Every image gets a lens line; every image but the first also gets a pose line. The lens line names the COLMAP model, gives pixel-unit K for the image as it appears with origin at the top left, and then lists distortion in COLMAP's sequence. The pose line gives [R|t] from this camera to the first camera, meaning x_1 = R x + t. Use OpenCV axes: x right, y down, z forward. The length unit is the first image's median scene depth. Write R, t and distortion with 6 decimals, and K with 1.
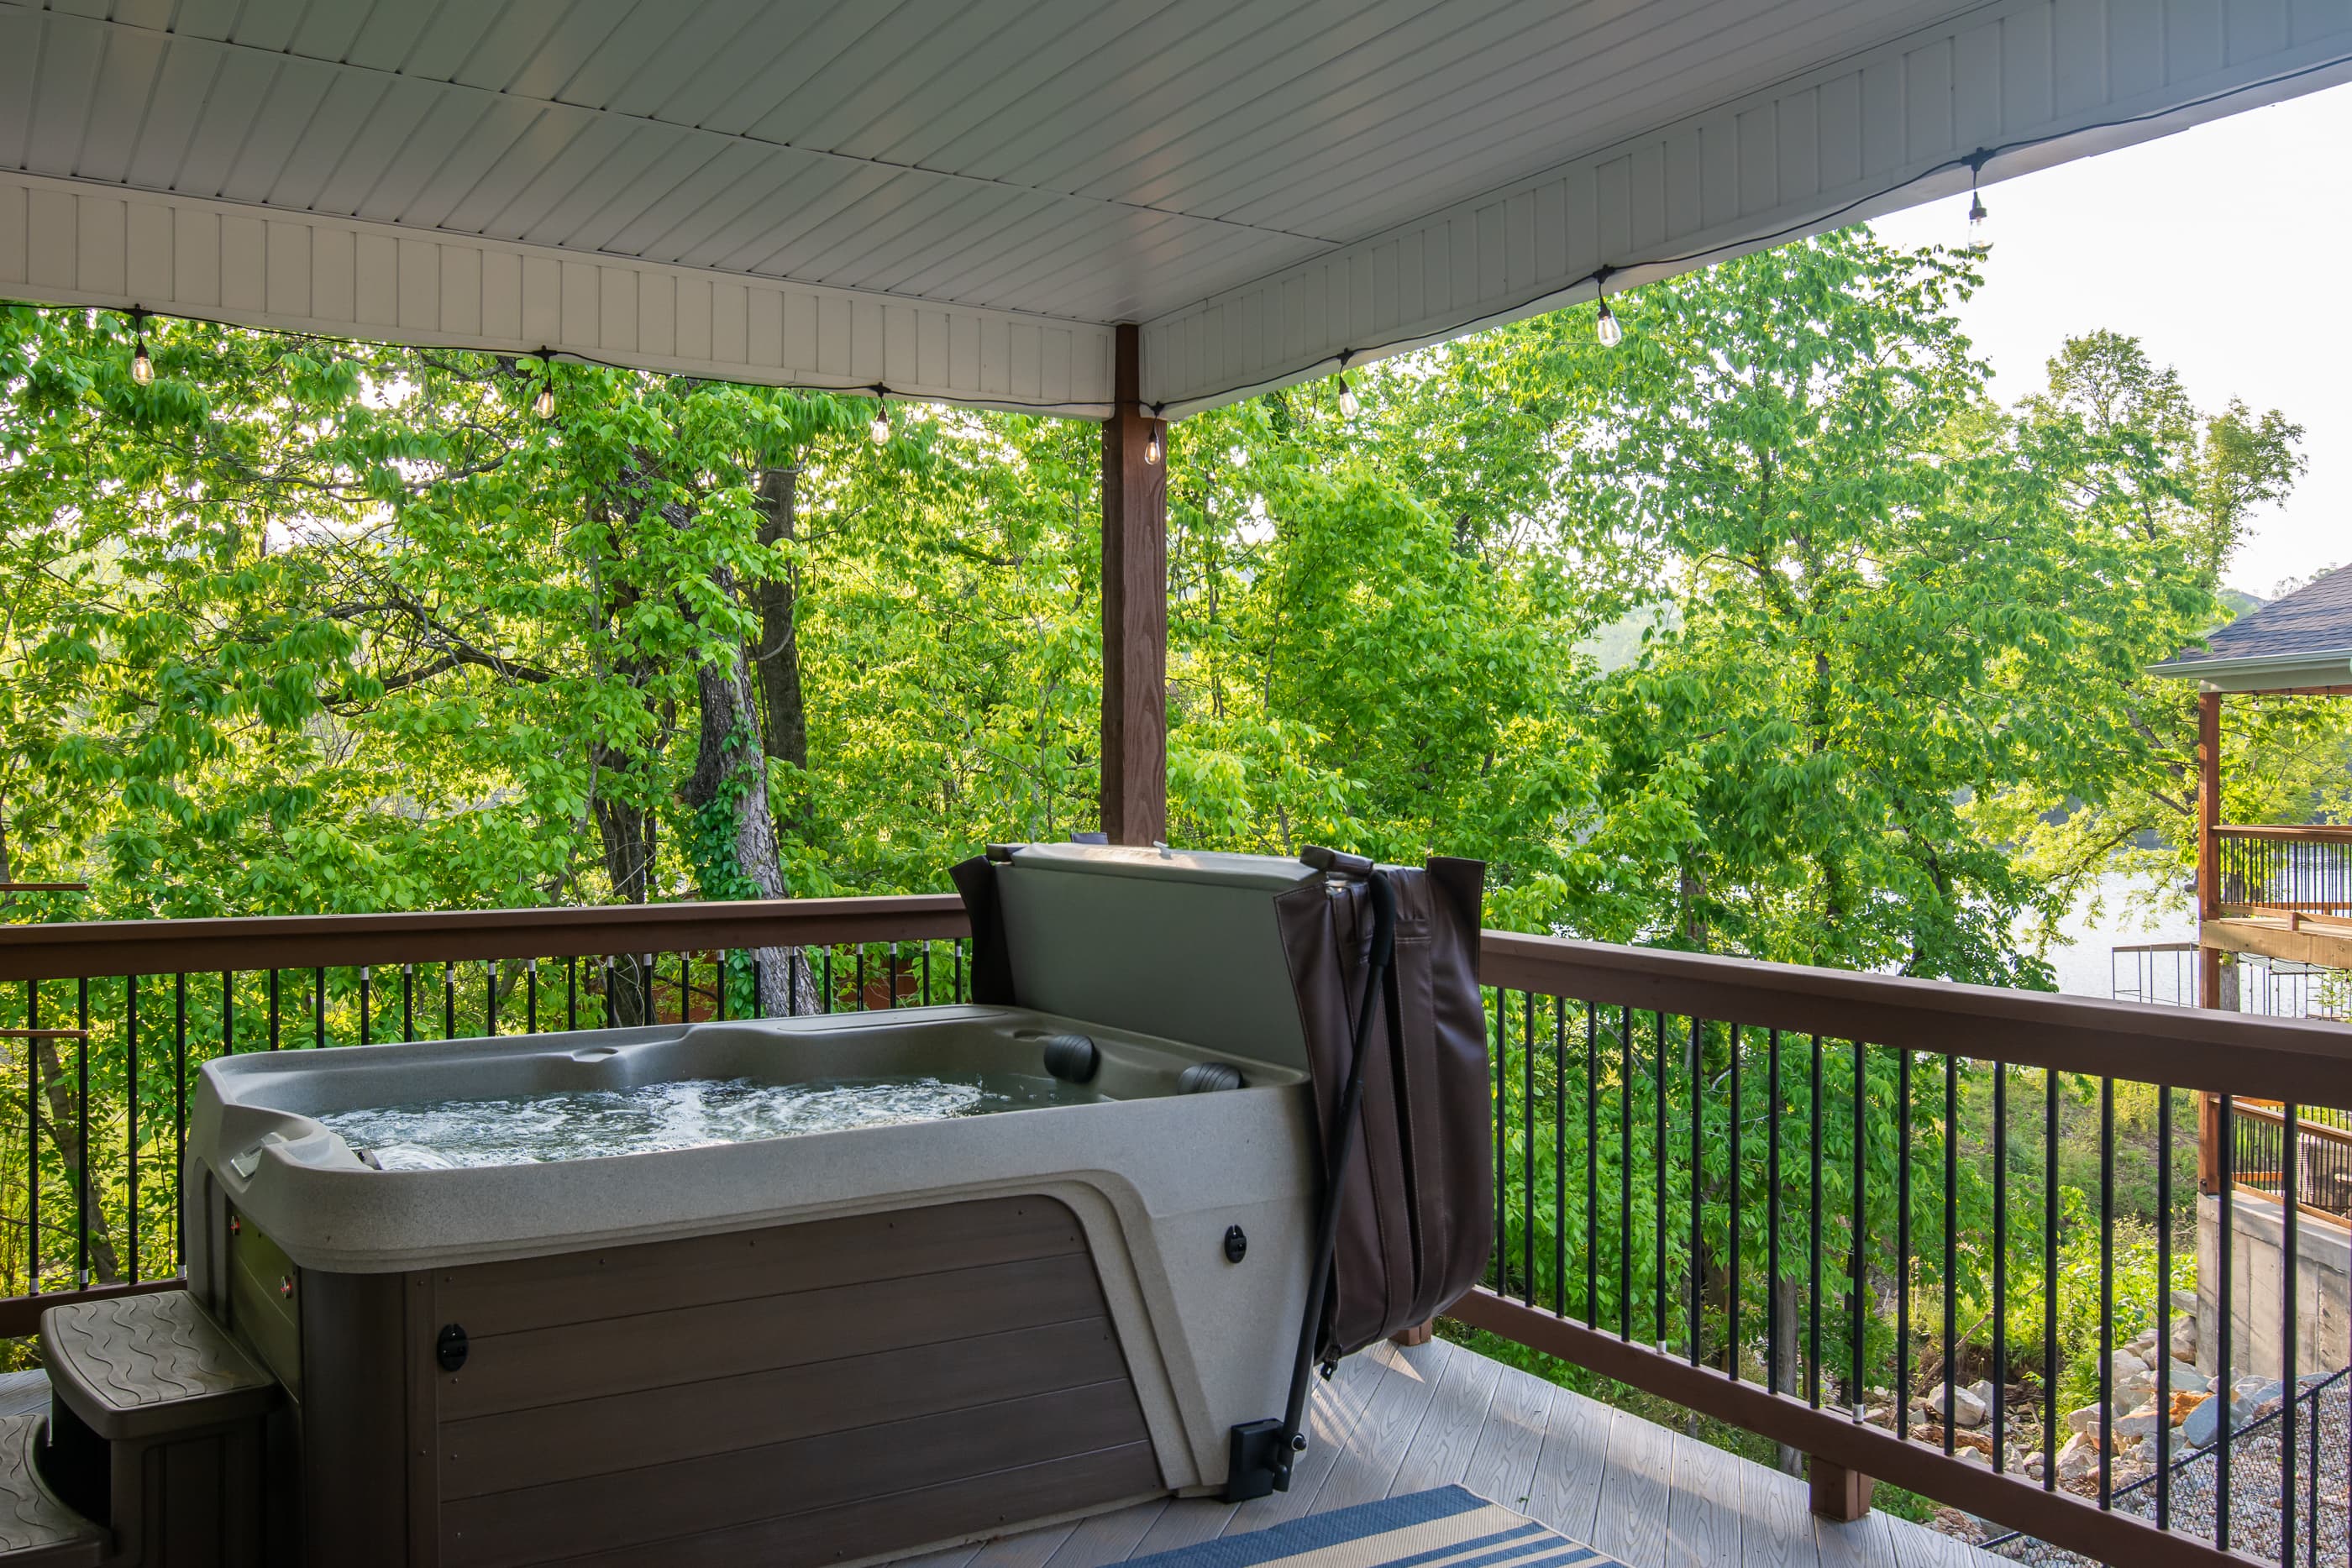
lens RADIAL K [[1982.8, 0, 1173.2], [0, 1982.8, 783.2], [0, 0, 1]] dist [-0.016056, -0.003591]
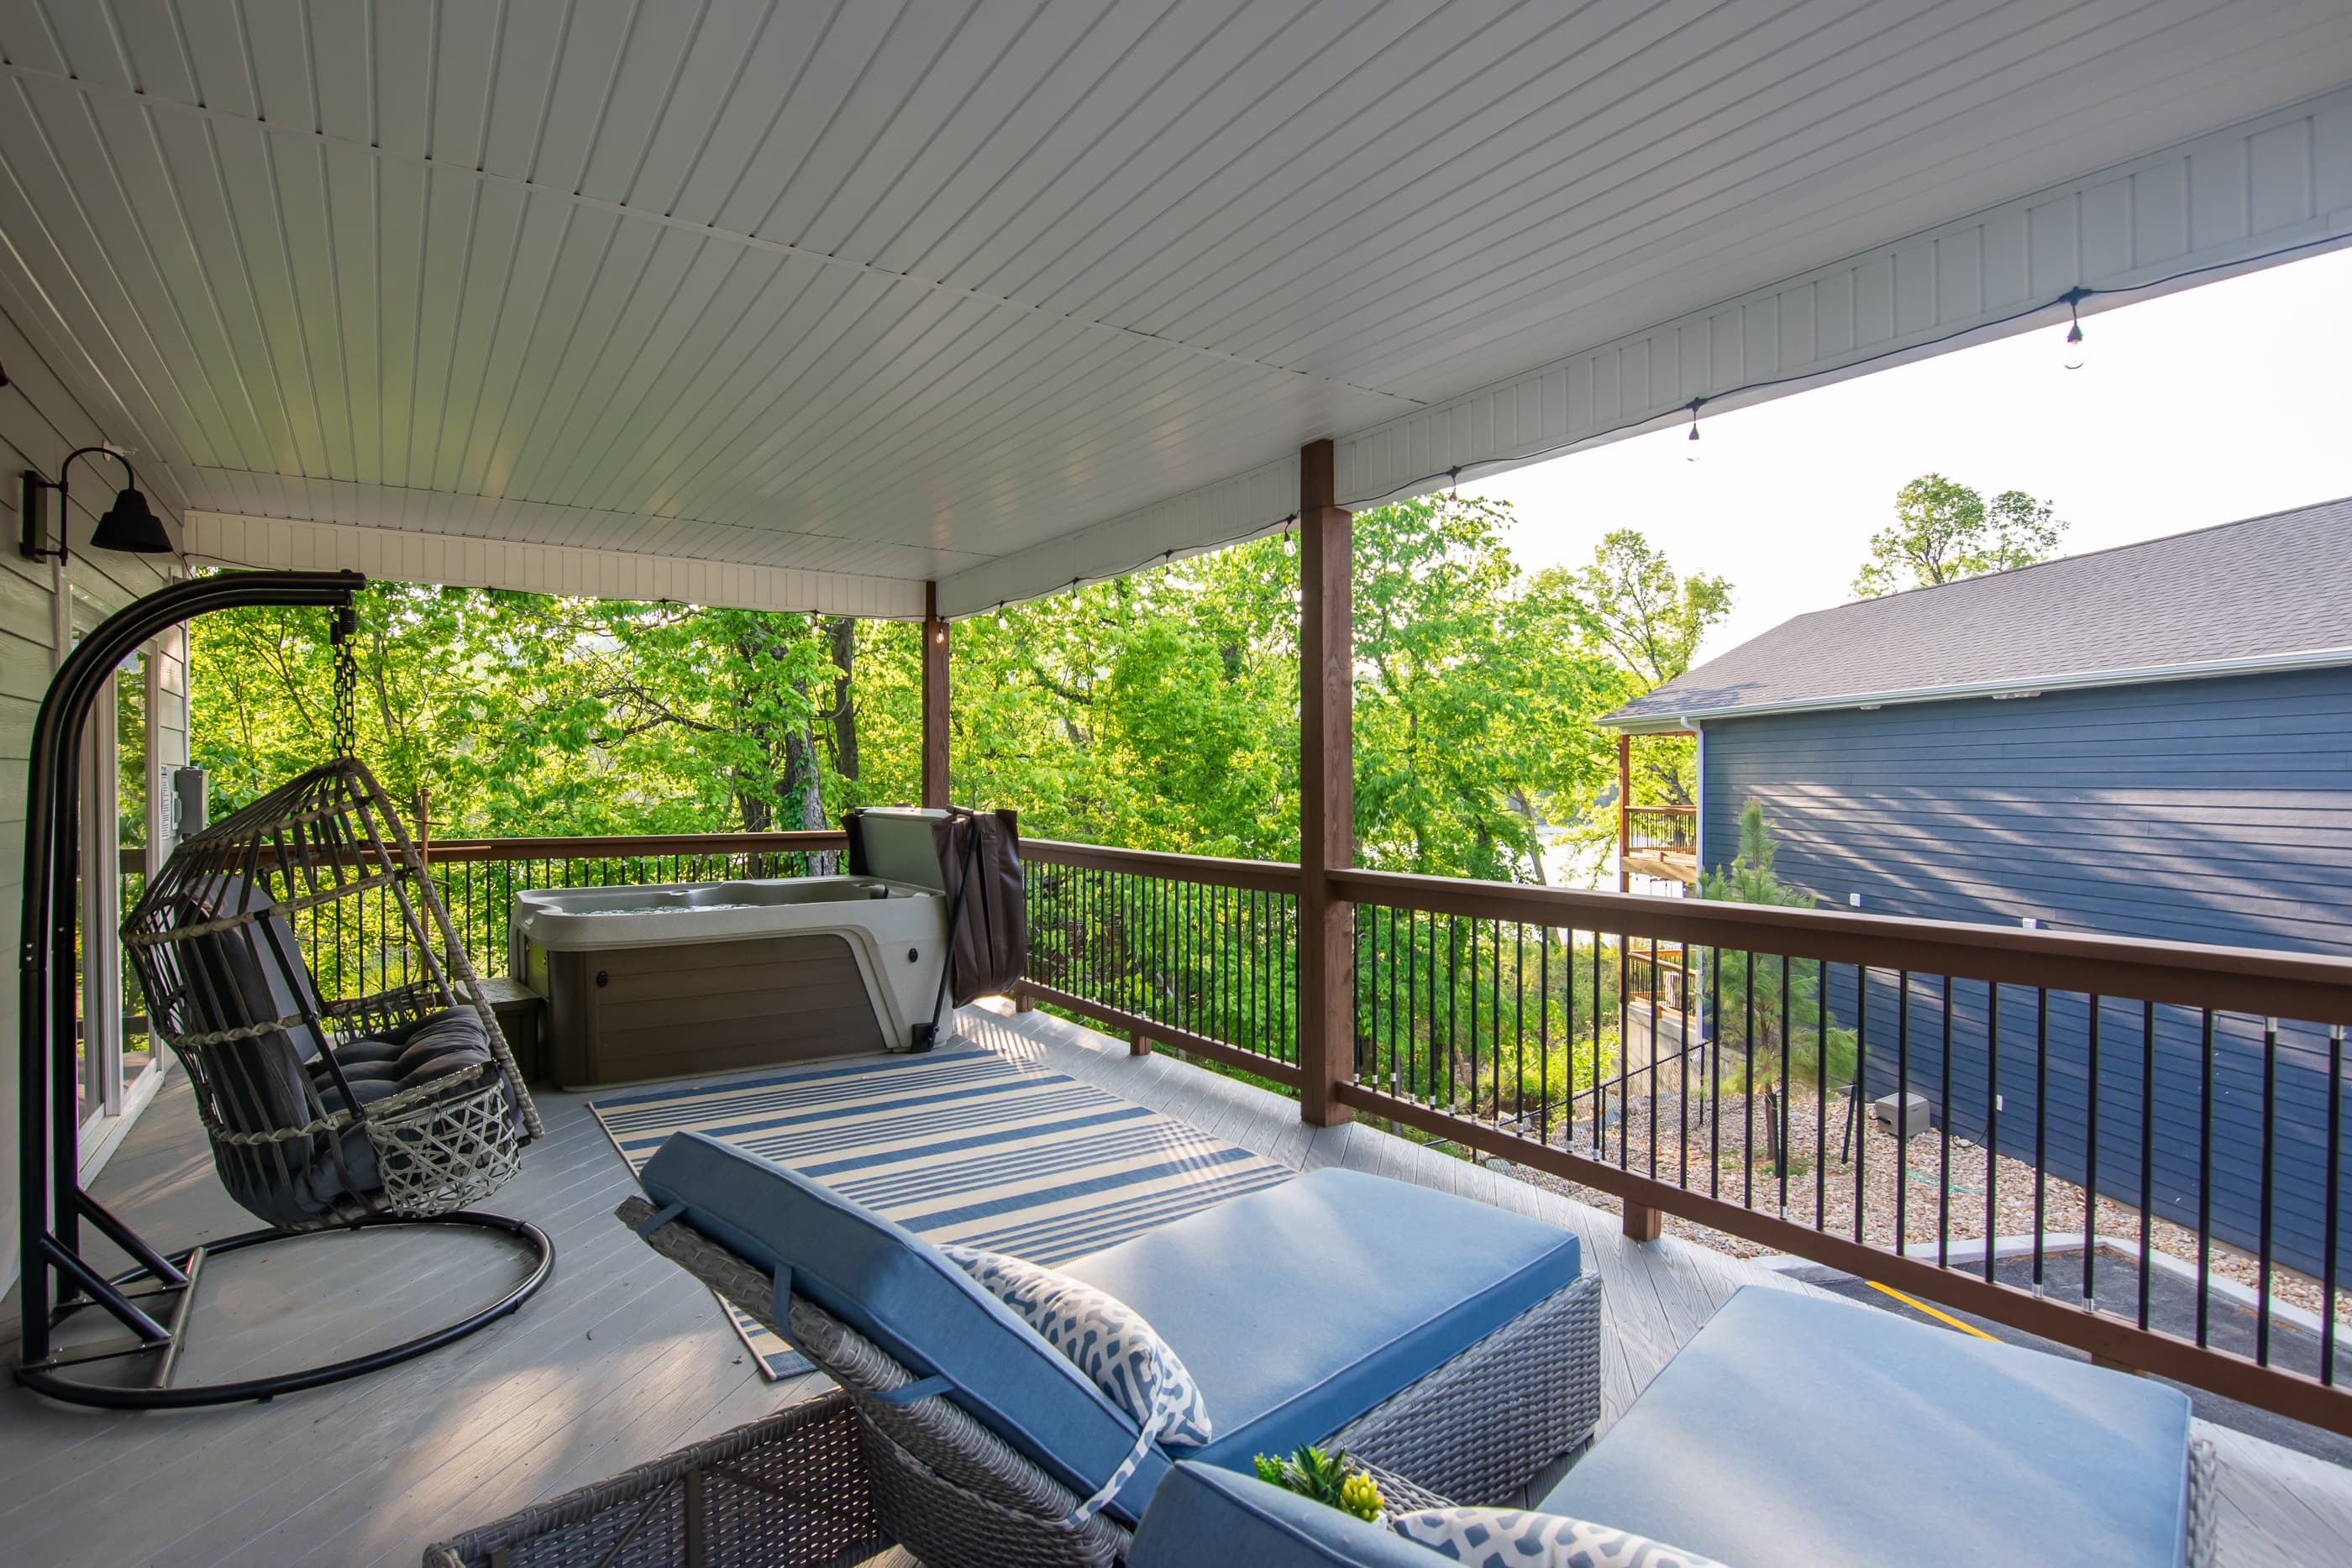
lens RADIAL K [[1227.5, 0, 1182.9], [0, 1227.5, 797.0], [0, 0, 1]] dist [0.006362, -0.000535]
pose [[0.999686, 0.000141, 0.025045, 0.120526], [-0.000368, 0.999959, 0.009049, 0.002465], [-0.025043, -0.009056, 0.999645, -0.222847]]
